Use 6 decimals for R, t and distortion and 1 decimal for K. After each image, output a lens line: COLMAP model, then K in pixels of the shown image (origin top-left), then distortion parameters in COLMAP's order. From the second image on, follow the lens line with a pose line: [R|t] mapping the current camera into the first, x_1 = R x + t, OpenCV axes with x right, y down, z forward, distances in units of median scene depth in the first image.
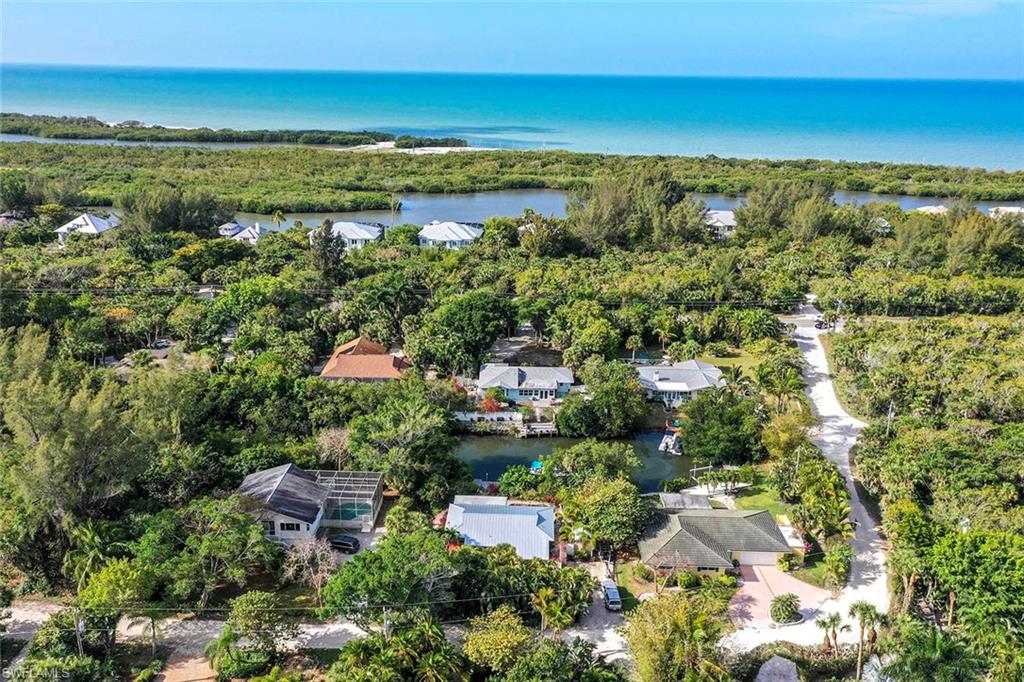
lens RADIAL K [[841.1, 0, 512.0], [0, 841.1, 341.0], [0, 0, 1]] dist [0.018485, 0.012243]
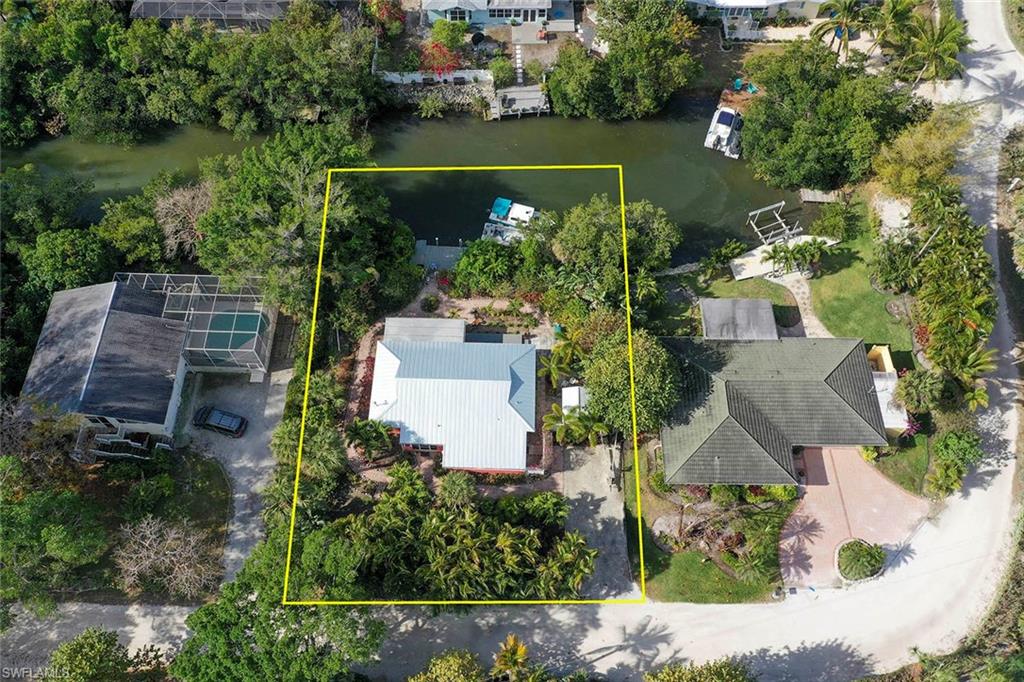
lens RADIAL K [[841.1, 0, 512.0], [0, 841.1, 341.0], [0, 0, 1]] dist [0.018485, 0.012243]
pose [[0.999933, -0.011485, -0.001498, 0.030966], [0.009406, 0.729812, 0.683583, -0.247778], [-0.006758, -0.683551, 0.729871, 0.513011]]
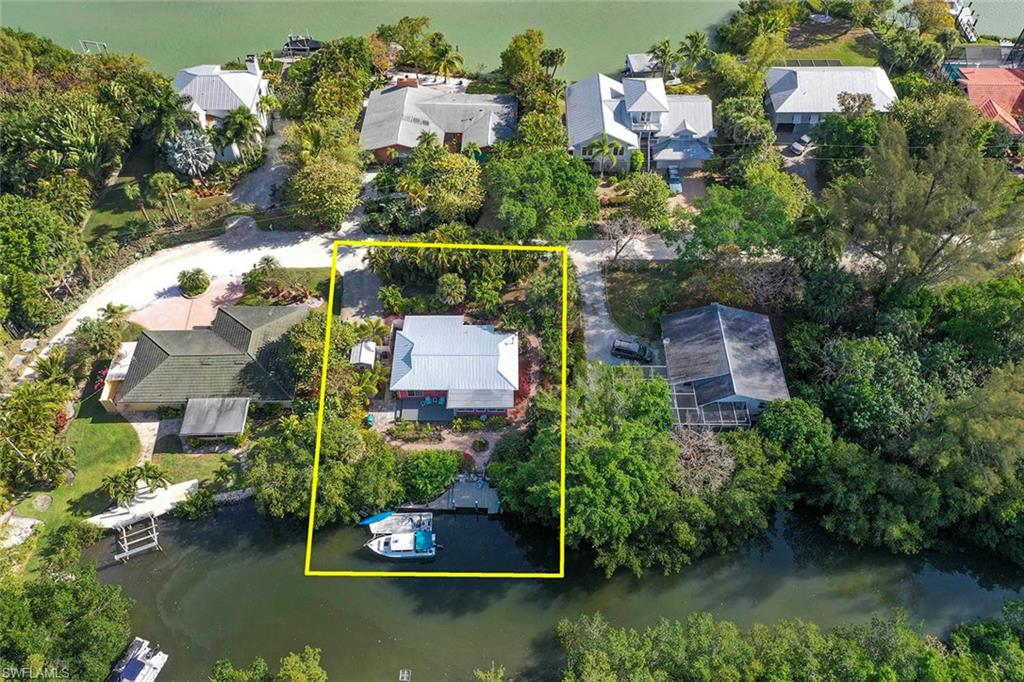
lens RADIAL K [[841.1, 0, 512.0], [0, 841.1, 341.0], [0, 0, 1]] dist [0.018485, 0.012243]
pose [[-0.999513, 0.017931, -0.025522, -0.047432], [-0.016940, 0.374986, 0.926876, -0.558777], [0.026190, 0.926857, -0.374500, 1.235925]]
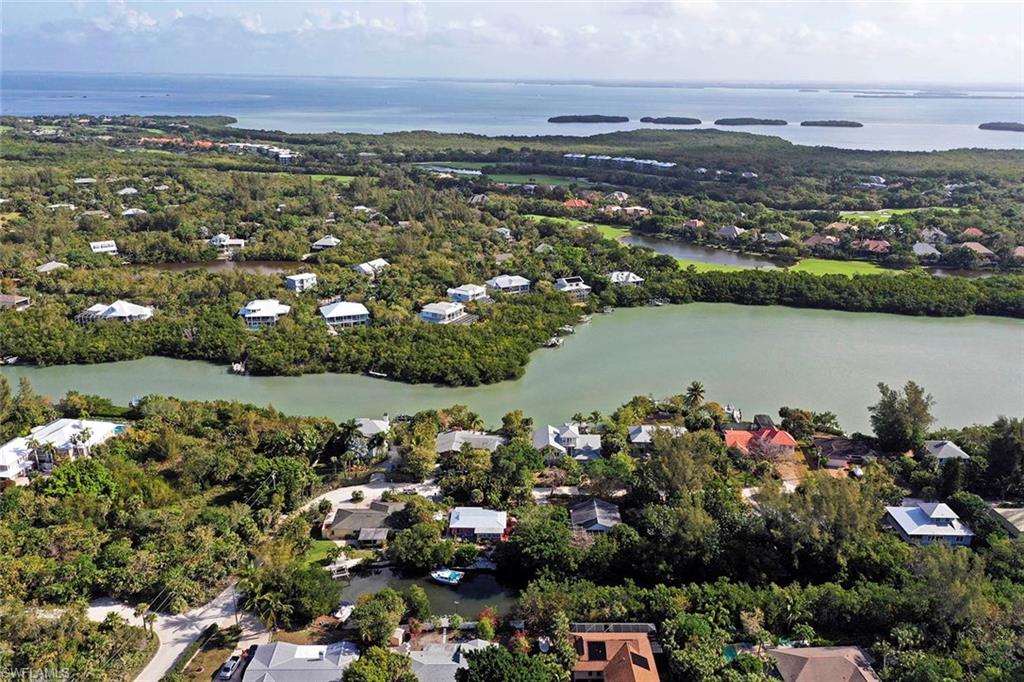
lens RADIAL K [[841.1, 0, 512.0], [0, 841.1, 341.0], [0, 0, 1]] dist [0.018485, 0.012243]
pose [[-0.999544, -0.015444, -0.025955, -0.032336], [-0.027657, 0.813340, 0.581132, -1.177871], [0.012135, 0.581584, -0.813396, 2.212616]]
